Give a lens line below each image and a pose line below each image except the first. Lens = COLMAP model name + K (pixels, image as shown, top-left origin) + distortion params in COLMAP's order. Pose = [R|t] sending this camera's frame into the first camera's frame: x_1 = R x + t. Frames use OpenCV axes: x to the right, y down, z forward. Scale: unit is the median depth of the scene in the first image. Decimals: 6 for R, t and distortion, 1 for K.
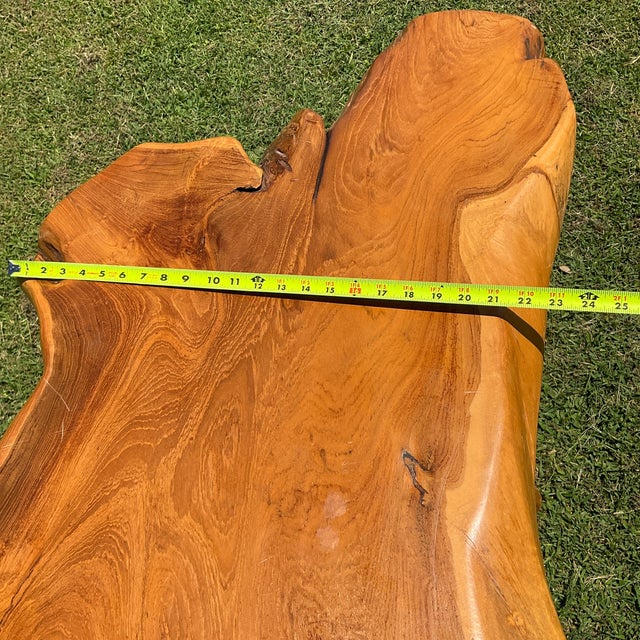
lens RADIAL K [[713.8, 0, 322.1], [0, 713.8, 319.3], [0, 0, 1]] dist [0.133124, -0.294821]
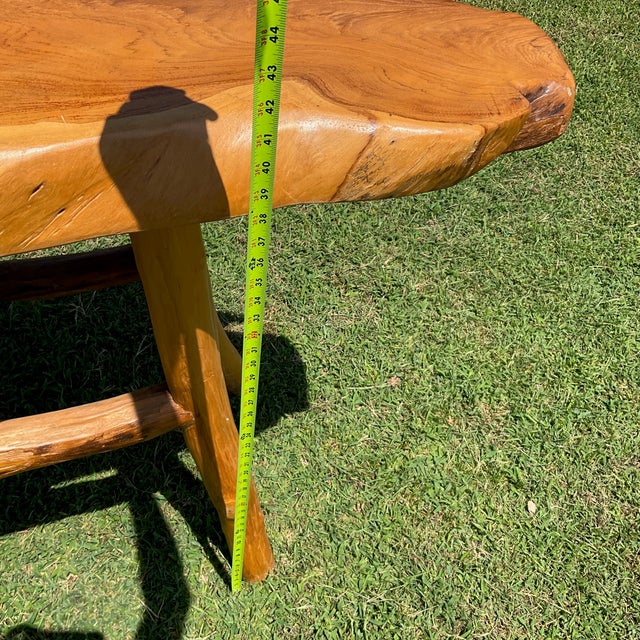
lens RADIAL K [[713.8, 0, 322.1], [0, 713.8, 319.3], [0, 0, 1]] dist [0.133124, -0.294821]
pose [[0.492140, 0.818384, -0.296727, 0.619024], [-0.844557, 0.531490, 0.065120, -0.072689], [0.211001, 0.218554, 0.952740, 0.187777]]
